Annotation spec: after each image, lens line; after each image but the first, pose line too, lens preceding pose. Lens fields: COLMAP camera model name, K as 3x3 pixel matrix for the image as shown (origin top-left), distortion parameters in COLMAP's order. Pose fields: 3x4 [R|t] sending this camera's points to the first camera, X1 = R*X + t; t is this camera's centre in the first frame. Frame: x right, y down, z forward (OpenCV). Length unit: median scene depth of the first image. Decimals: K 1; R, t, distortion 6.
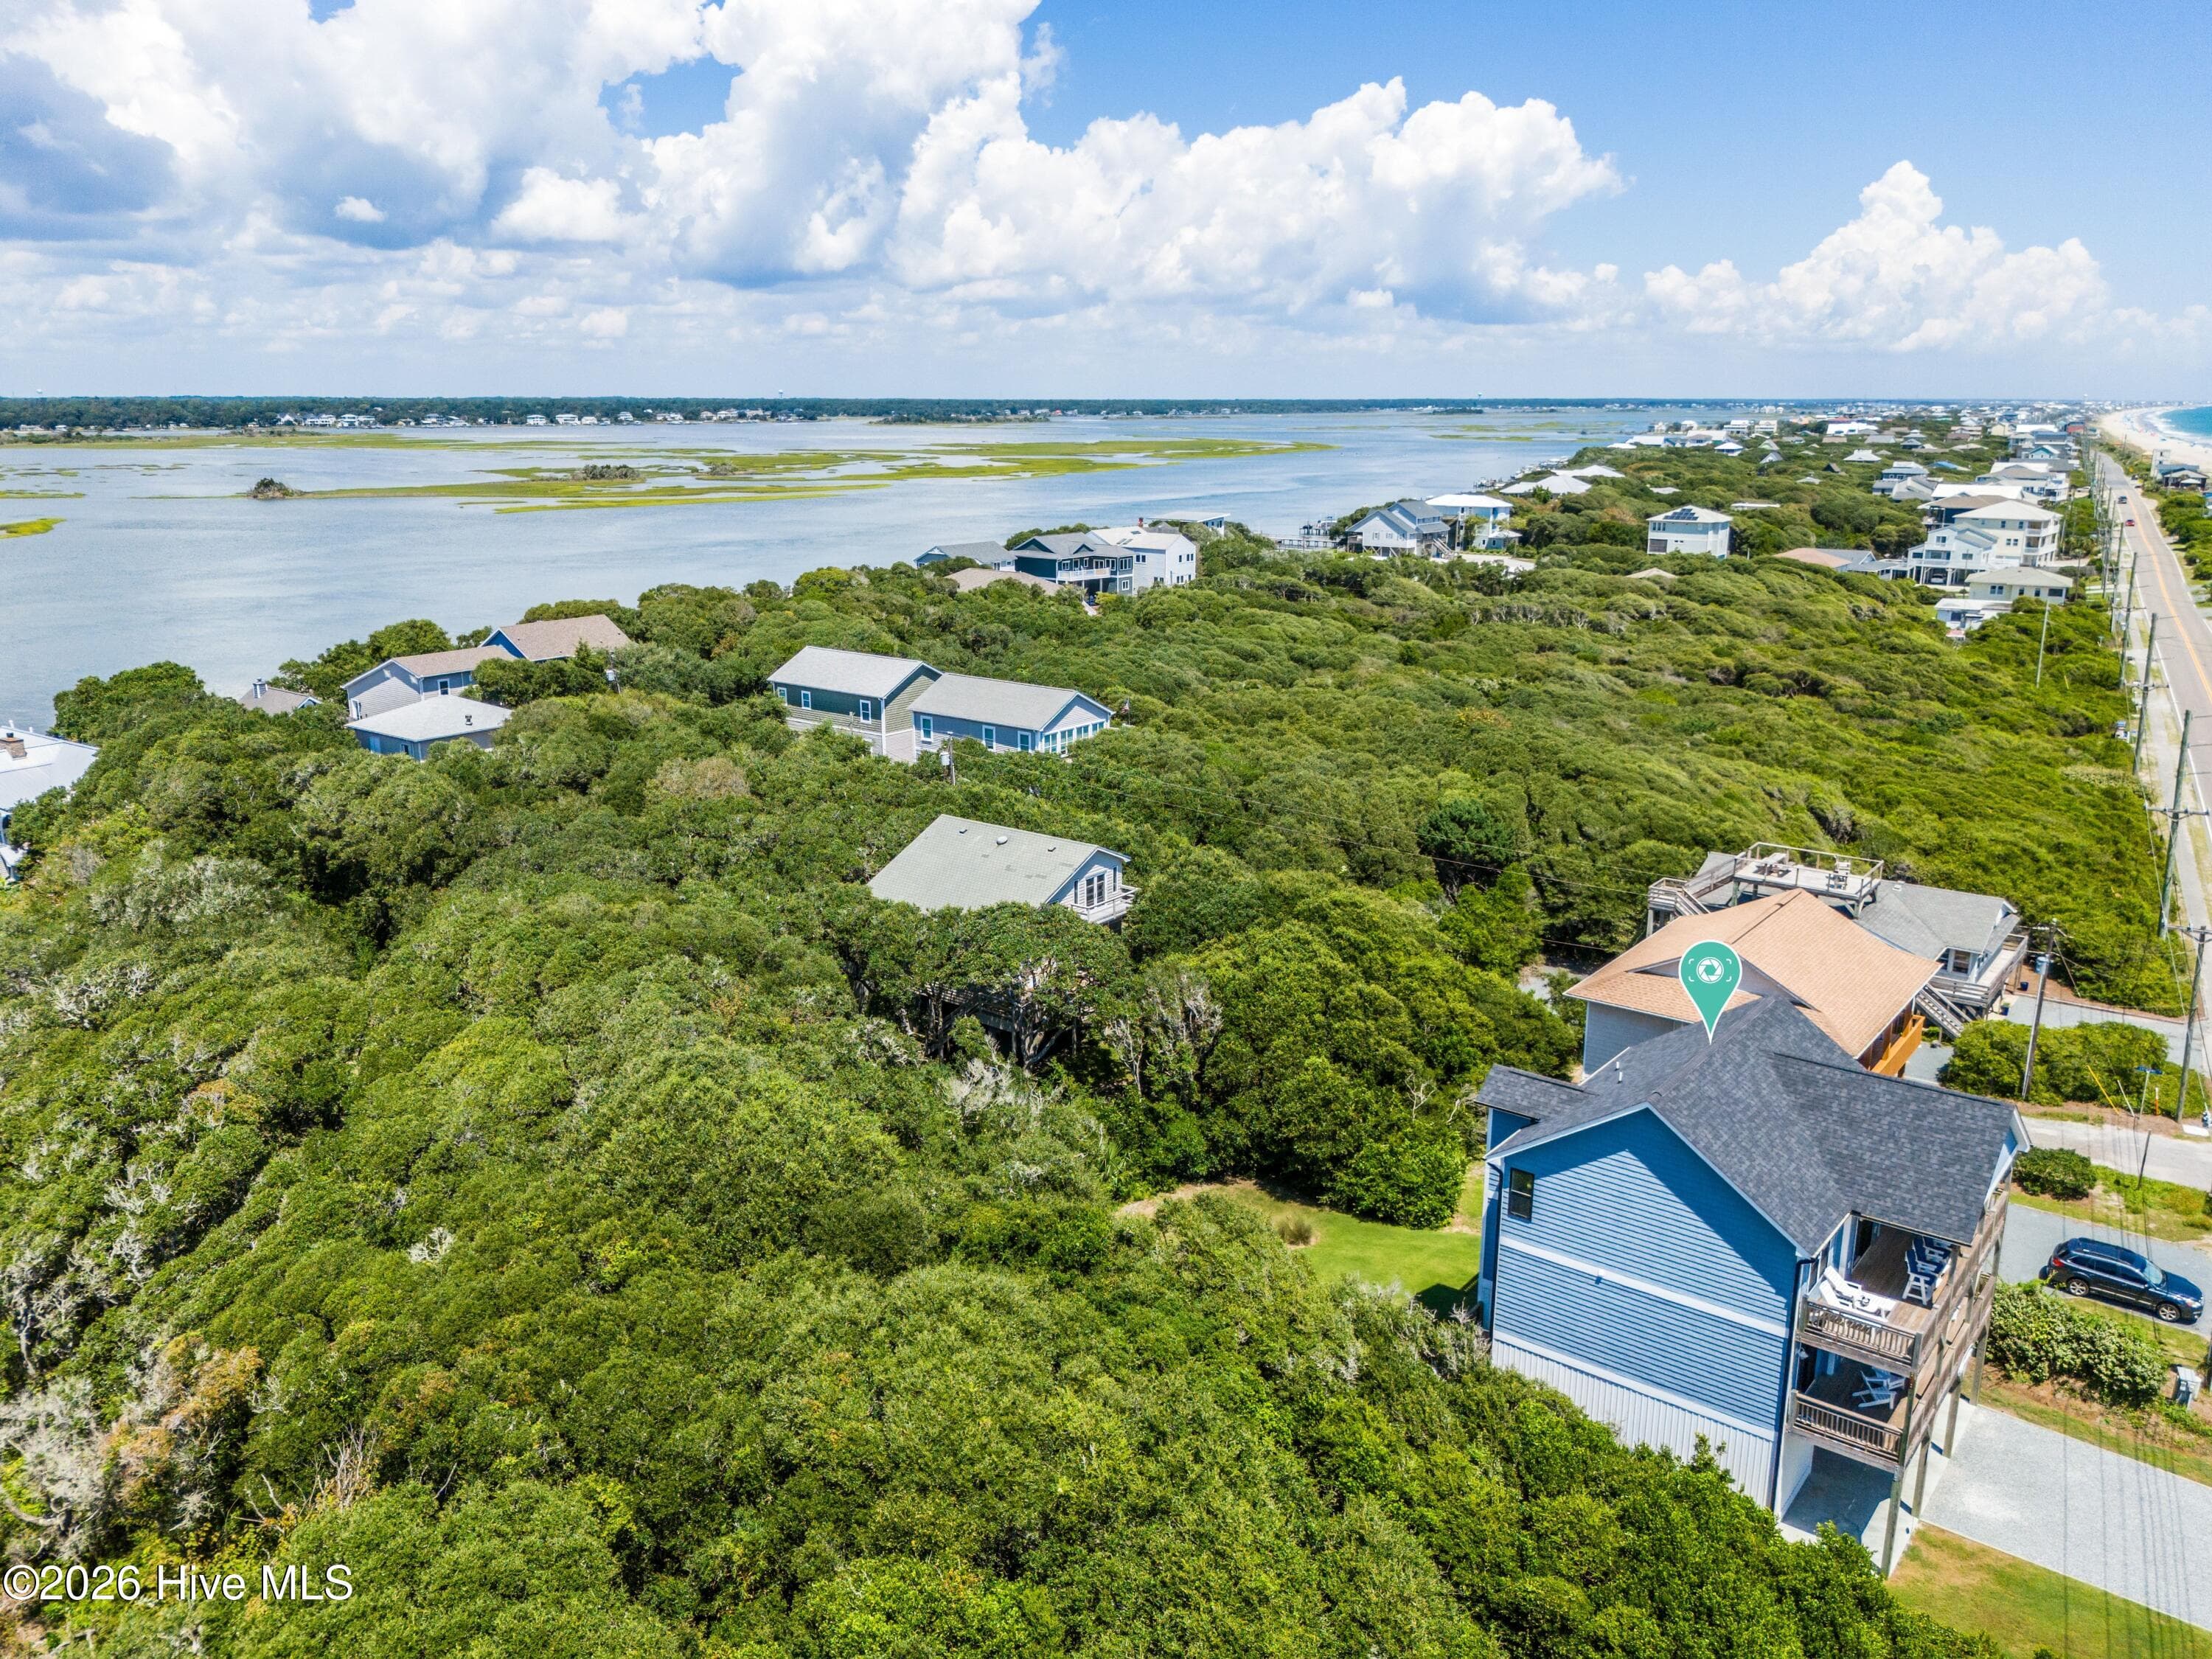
lens RADIAL K [[1665.5, 0, 1106.0], [0, 1665.5, 829.5], [0, 0, 1]] dist [0.049256, -0.076795]
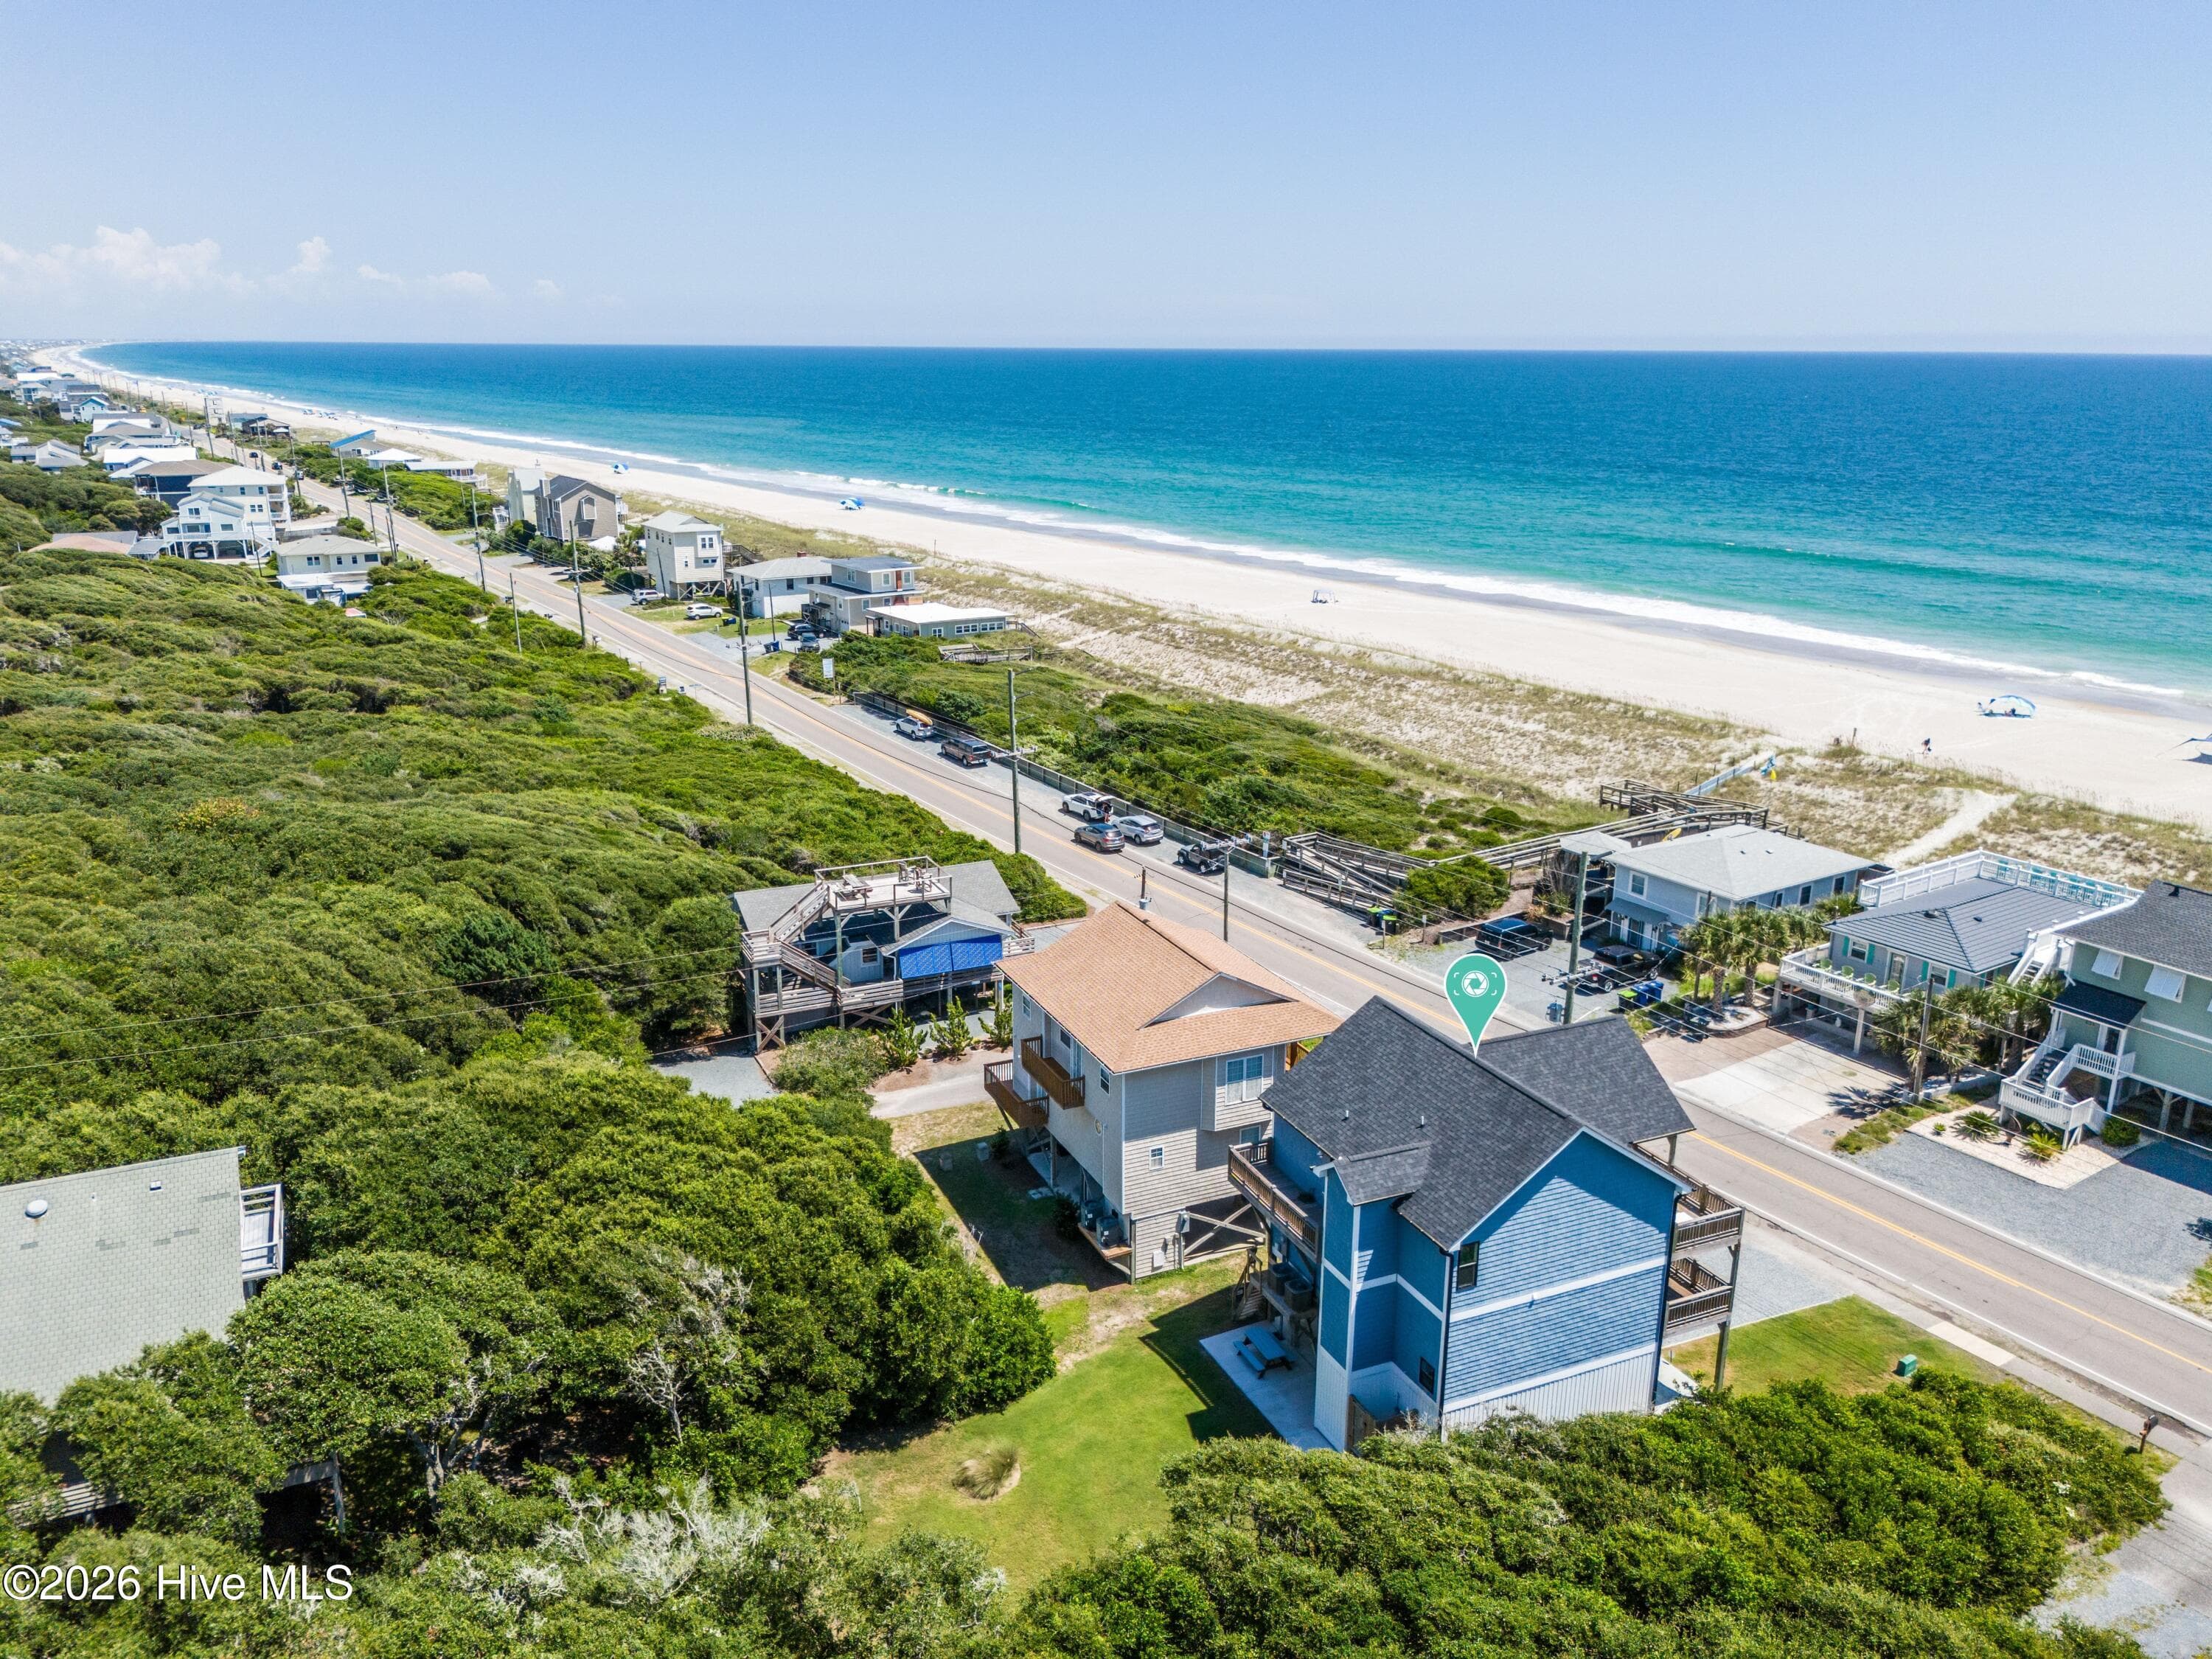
lens RADIAL K [[1665.5, 0, 1106.0], [0, 1665.5, 829.5], [0, 0, 1]] dist [0.049256, -0.076795]
pose [[0.461315, -0.239071, 0.854420, -0.274704], [0.210226, 0.965042, 0.156519, -0.100483], [-0.861971, 0.107417, 0.495447, 0.281125]]
